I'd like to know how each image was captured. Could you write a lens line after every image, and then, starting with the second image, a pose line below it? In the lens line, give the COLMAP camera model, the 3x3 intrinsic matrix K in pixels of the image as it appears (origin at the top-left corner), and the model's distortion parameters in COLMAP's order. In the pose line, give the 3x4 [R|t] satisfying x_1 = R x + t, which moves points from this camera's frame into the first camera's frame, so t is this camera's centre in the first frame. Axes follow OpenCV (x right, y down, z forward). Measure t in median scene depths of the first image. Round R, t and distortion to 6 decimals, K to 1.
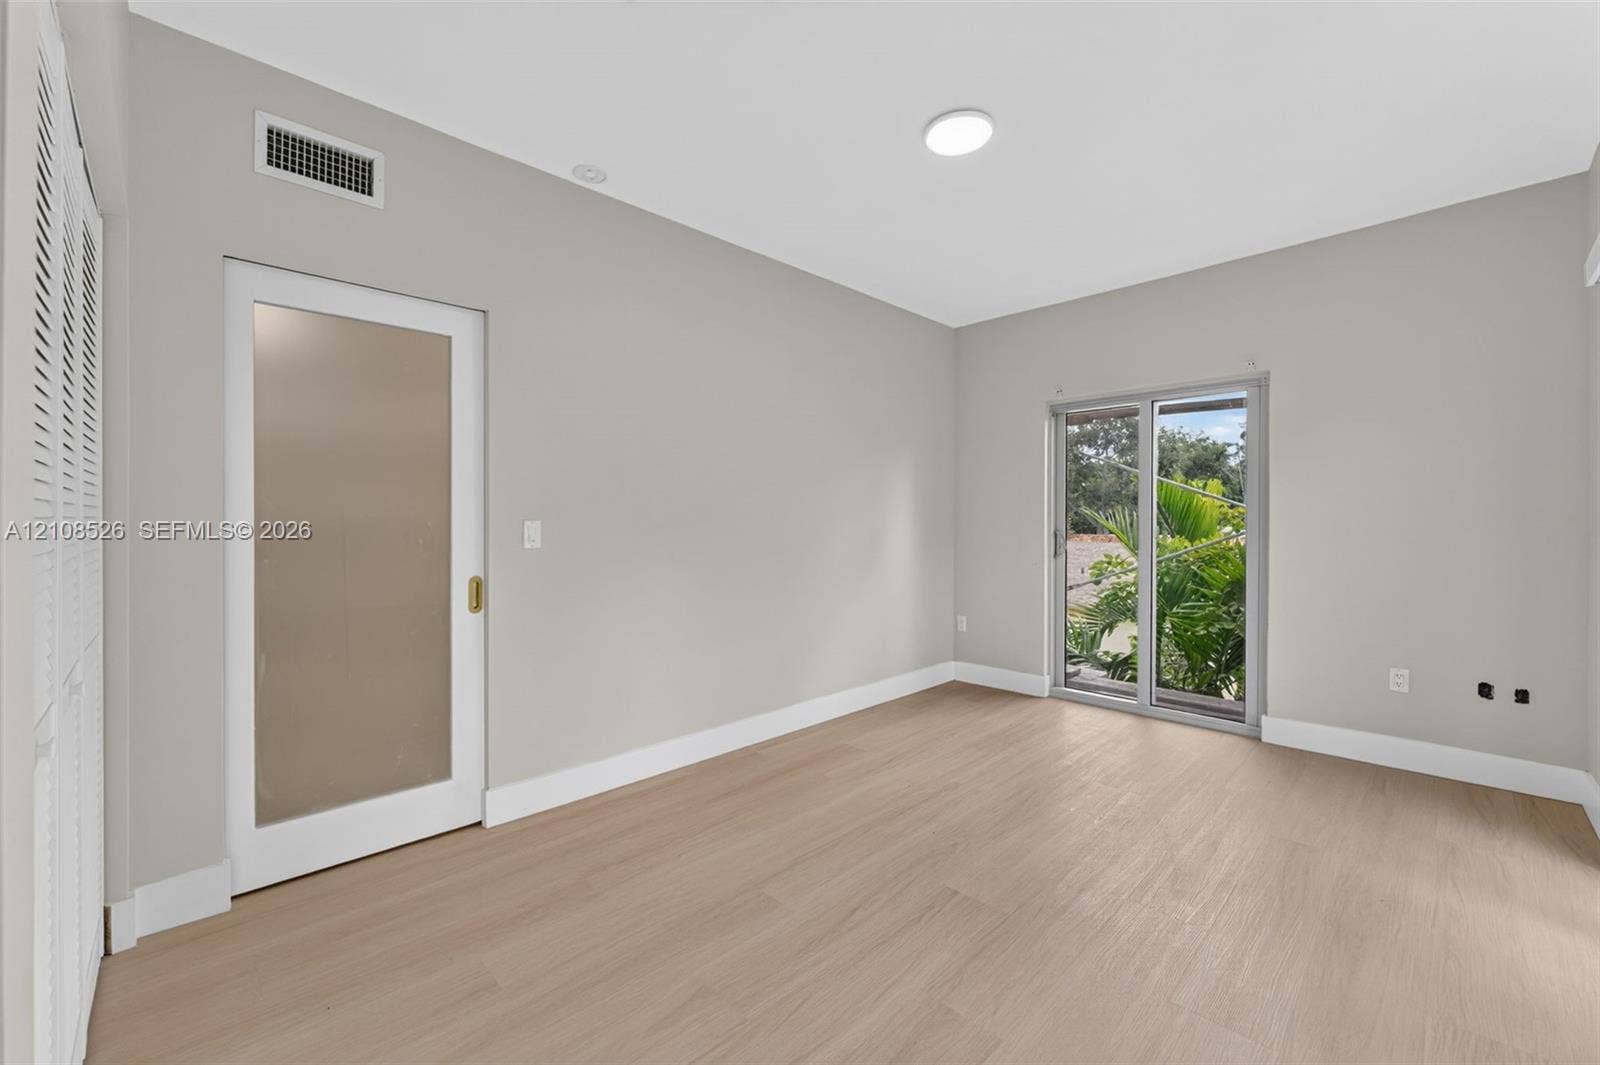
lens RADIAL K [[649.0, 0, 799.1], [0, 649.0, 527.2], [0, 0, 1]] dist [0.015360, 0.000192]
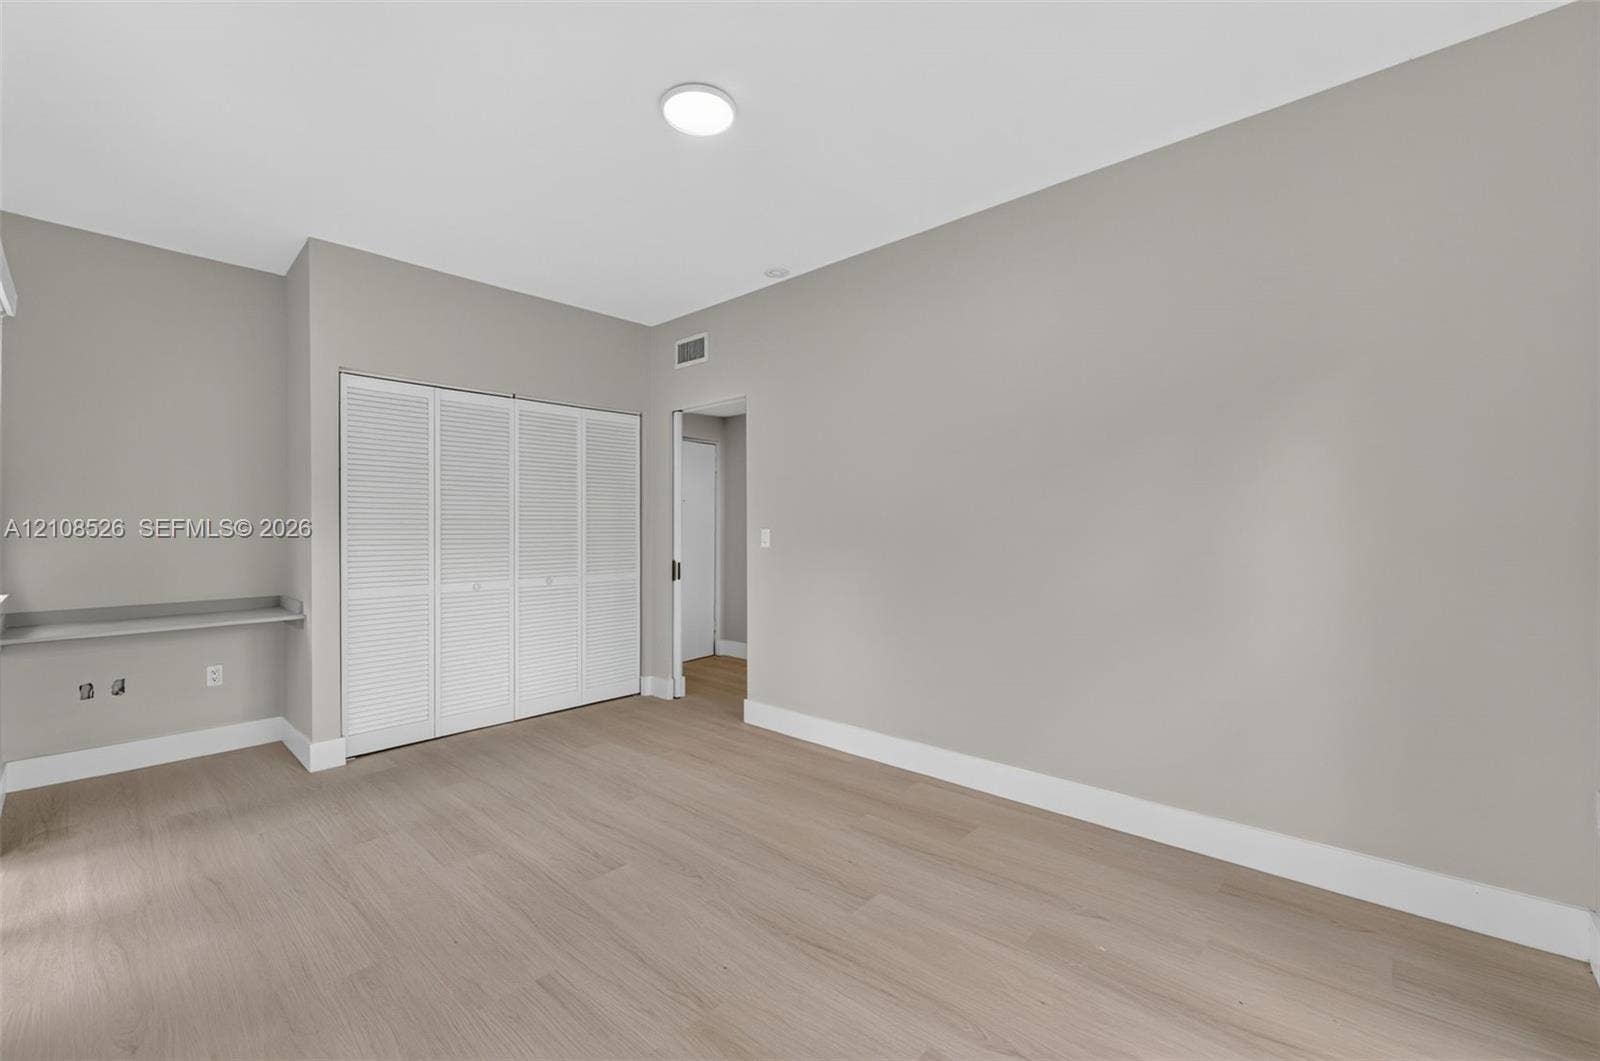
lens RADIAL K [[732.3, 0, 860.1], [0, 732.3, 529.5], [0, 0, 1]] dist [-0.000389, -0.000058]
pose [[0.066112, 0.012923, -0.997729, 1.246521], [-0.007808, 0.999892, 0.012433, -0.029872], [0.997782, 0.006968, 0.066206, 1.102005]]
